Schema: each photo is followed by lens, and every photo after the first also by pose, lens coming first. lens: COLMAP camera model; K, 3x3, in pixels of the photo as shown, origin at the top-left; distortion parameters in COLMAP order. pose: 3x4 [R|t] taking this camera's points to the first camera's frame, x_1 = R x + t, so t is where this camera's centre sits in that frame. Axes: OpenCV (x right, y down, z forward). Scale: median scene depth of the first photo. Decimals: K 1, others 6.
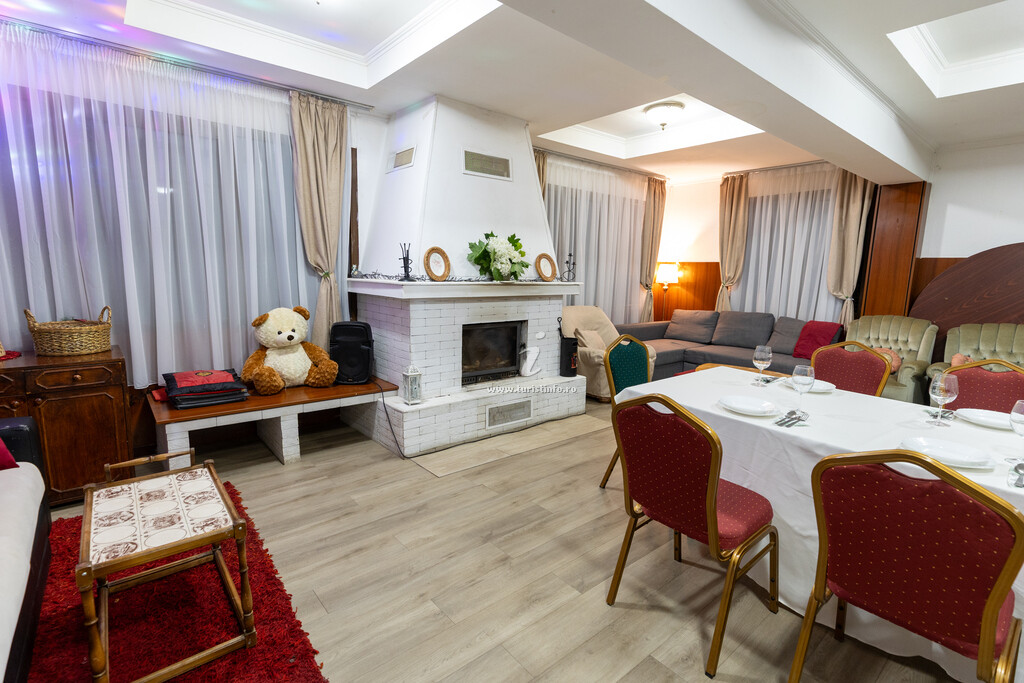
lens RADIAL K [[483.2, 0, 512.0], [0, 483.2, 341.5], [0, 0, 1]] dist [0.002271, 0.000121]
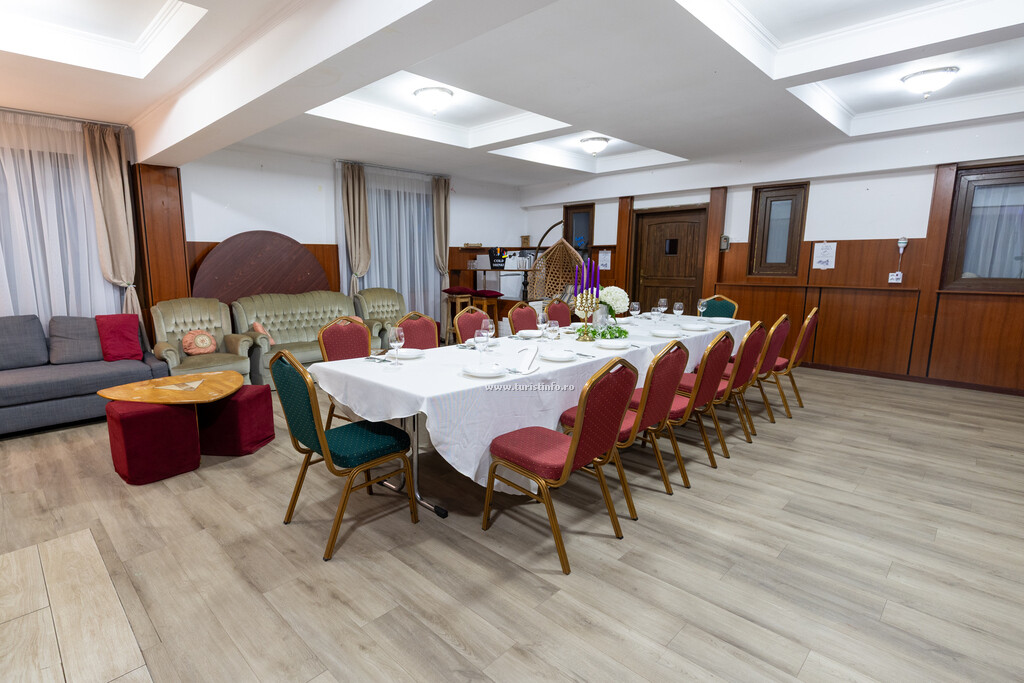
lens RADIAL K [[502.2, 0, 470.1], [0, 502.2, 336.7], [0, 0, 1]] dist [0.009682, -0.000166]
pose [[-0.057891, -0.174569, 0.982942, -0.410848], [0.149906, 0.971910, 0.181439, -0.103475], [-0.987004, 0.157852, -0.030095, 0.608293]]
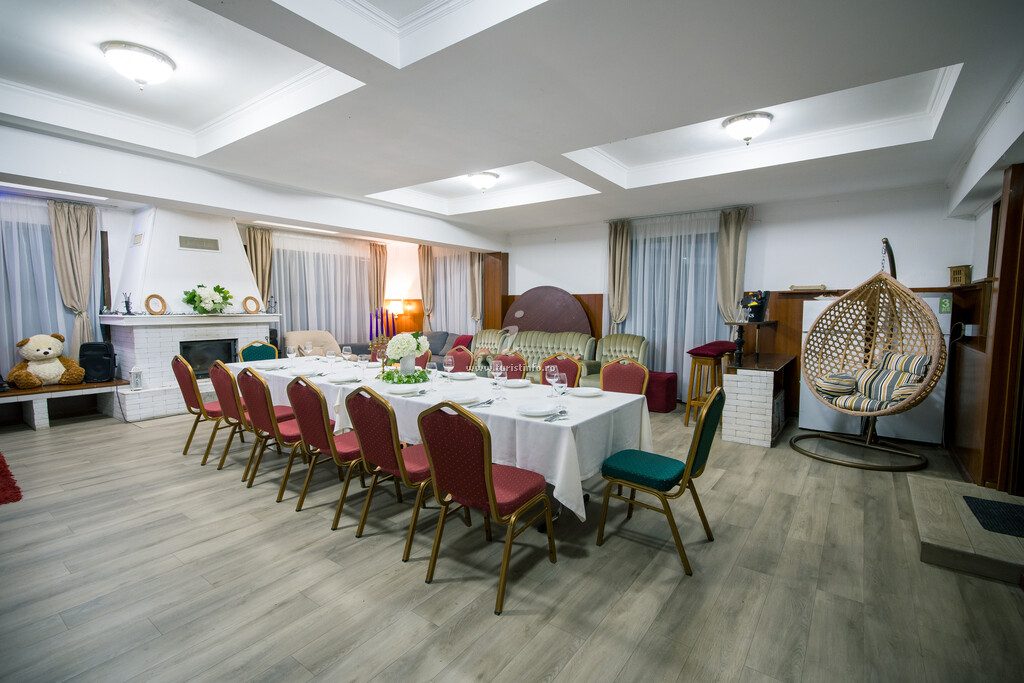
lens RADIAL K [[459.9, 0, 512.0], [0, 459.9, 341.5], [0, 0, 1]] dist [0.000869, 0.000252]
pose [[0.971271, -0.038169, 0.234896, 0.620089], [0.054531, 0.996487, -0.063557, 0.124217], [-0.231645, 0.074540, 0.969940, -0.752807]]
